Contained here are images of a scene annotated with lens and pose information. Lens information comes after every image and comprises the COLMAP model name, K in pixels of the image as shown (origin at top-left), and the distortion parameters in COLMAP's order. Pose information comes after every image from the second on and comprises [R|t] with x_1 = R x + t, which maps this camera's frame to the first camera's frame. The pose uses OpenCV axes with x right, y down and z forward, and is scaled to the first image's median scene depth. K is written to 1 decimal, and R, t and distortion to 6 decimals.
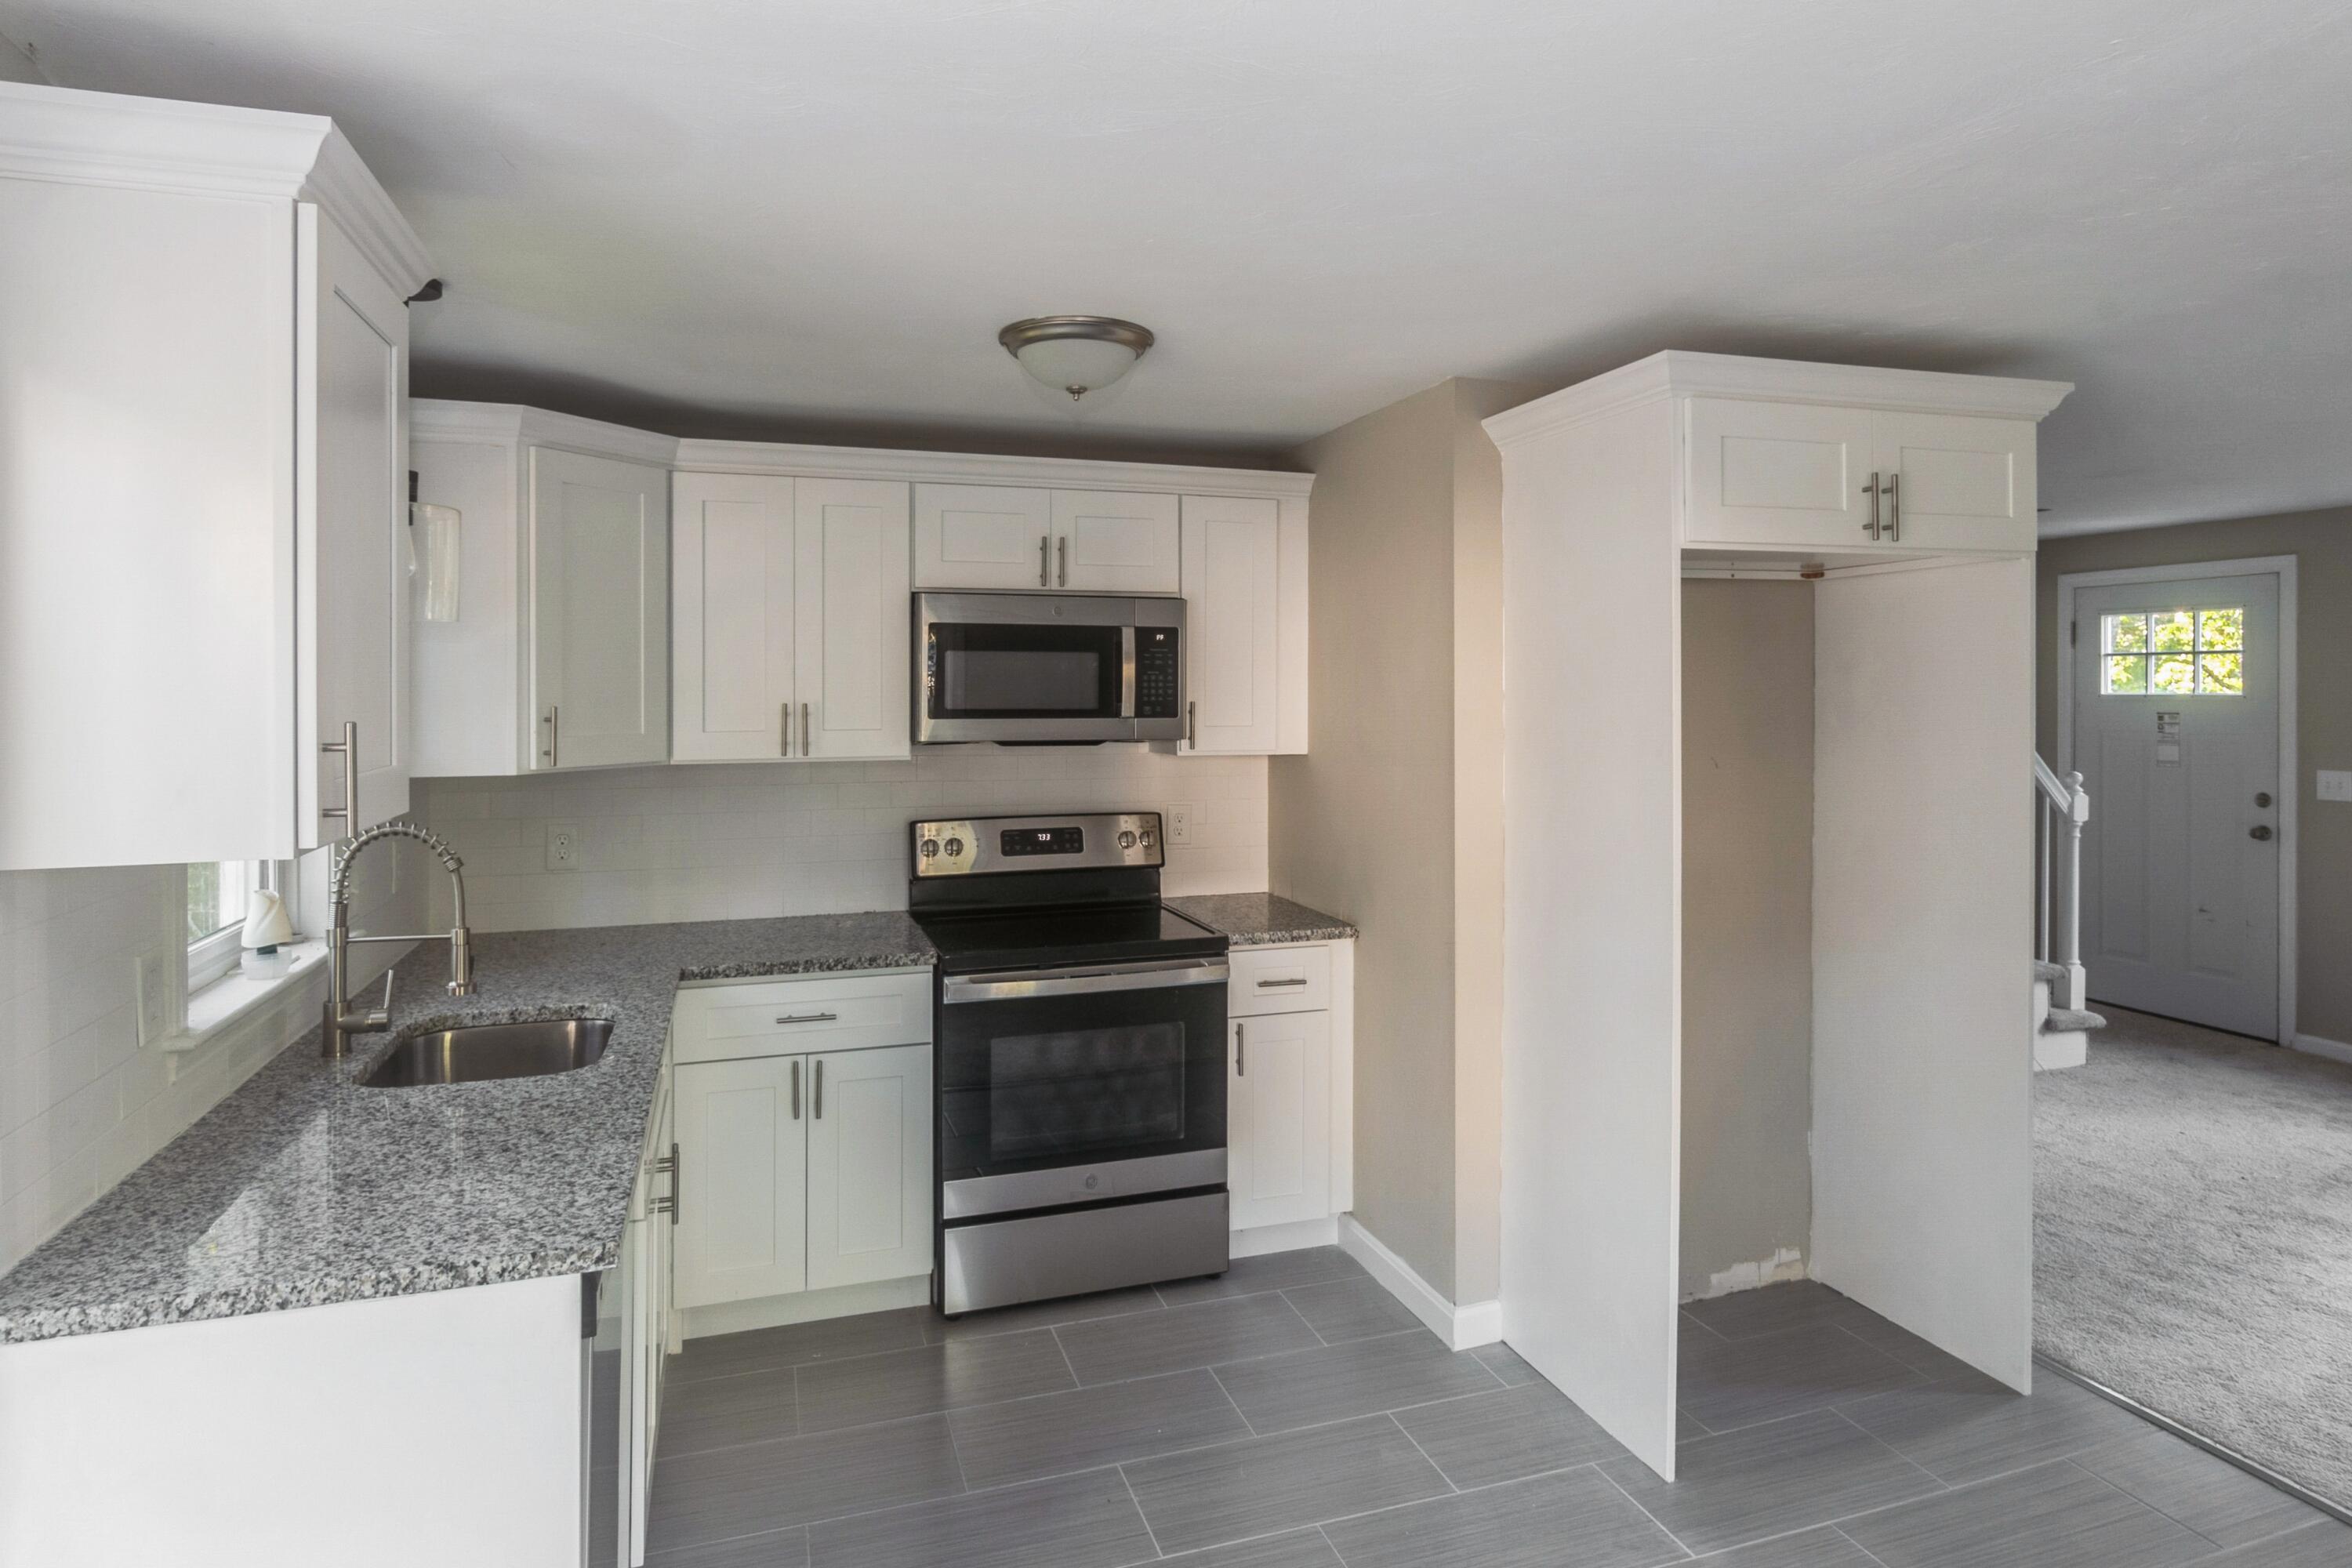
lens RADIAL K [[1292.8, 0, 1167.6], [0, 1292.8, 691.2], [0, 0, 1]] dist [-0.007483, -0.002569]
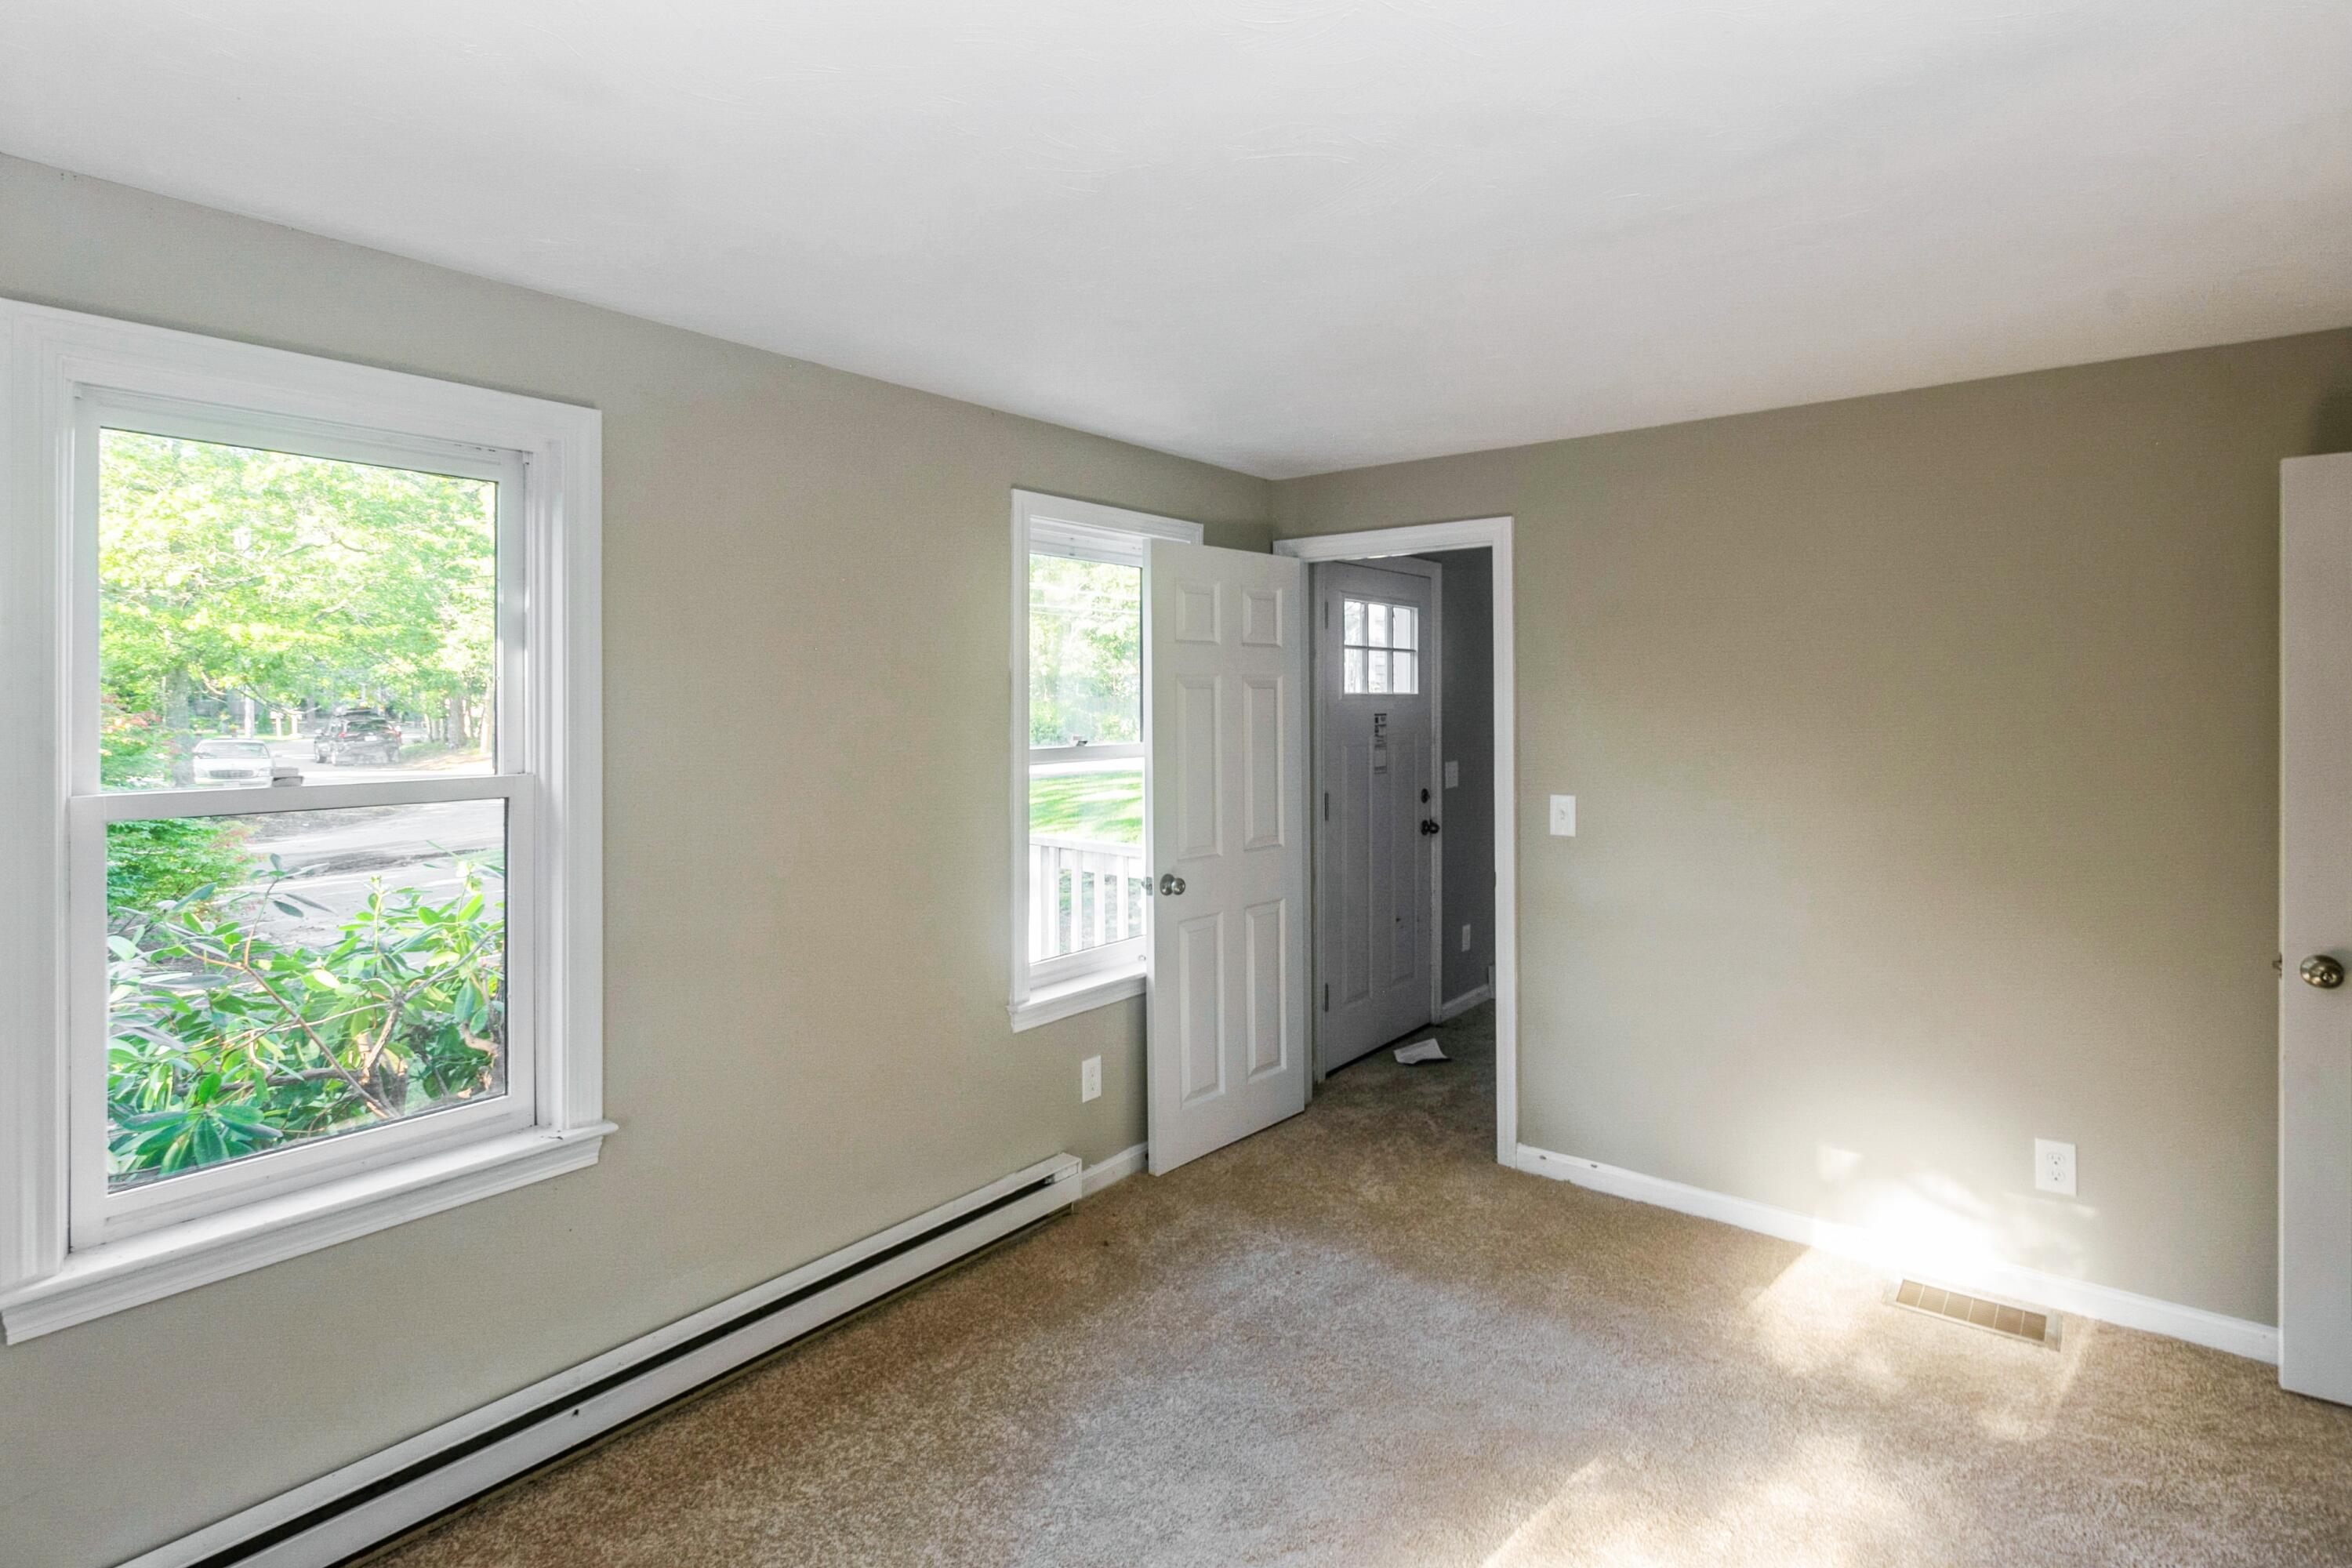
lens RADIAL K [[1159.0, 0, 1187.3], [0, 1159.0, 704.4], [0, 0, 1]] dist [-0.000179, 0.000000]
pose [[-0.550758, -0.002183, 0.834662, 0.188191], [0.001061, 0.999994, 0.003316, 0.008107], [-0.834664, 0.002712, -0.550752, 1.762234]]
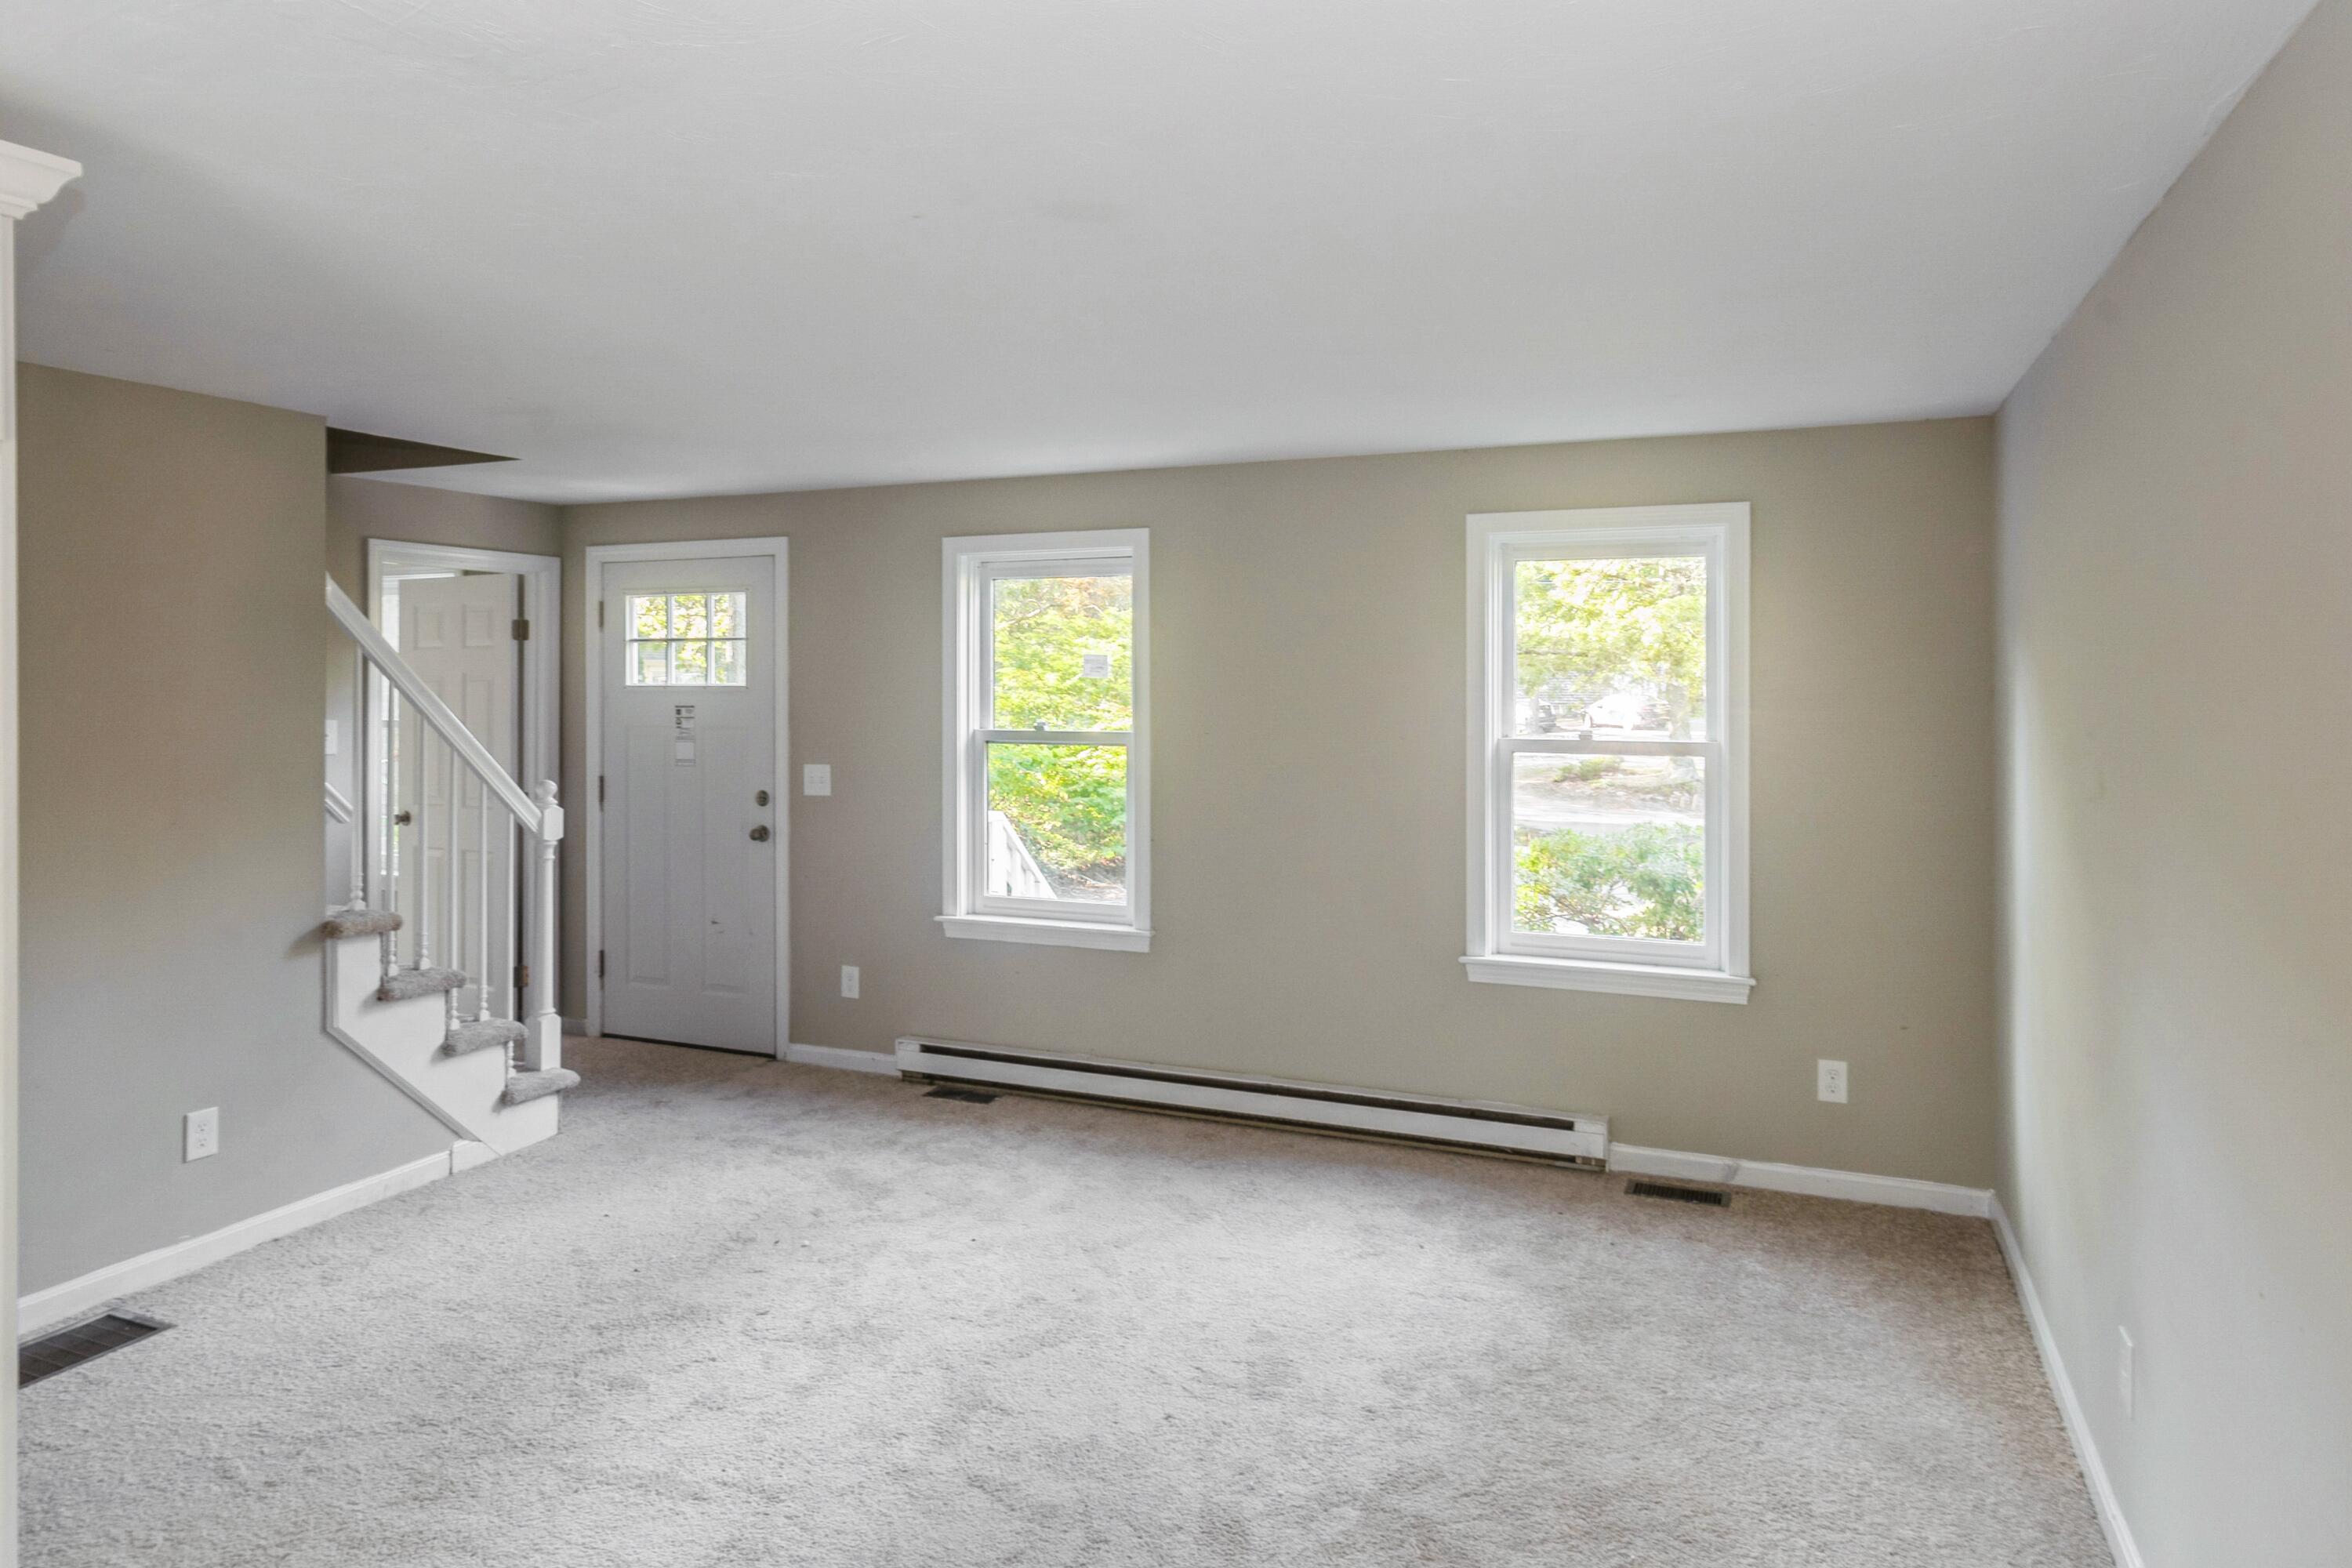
lens RADIAL K [[1427.0, 0, 1157.3], [0, 1427.0, 691.4], [0, 0, 1]] dist [-0.000926, 0.000164]
pose [[0.663258, -0.006781, 0.748360, 0.282559], [0.000703, 0.999964, 0.008438, -0.001797], [-0.748390, -0.005071, 0.663239, 0.103538]]
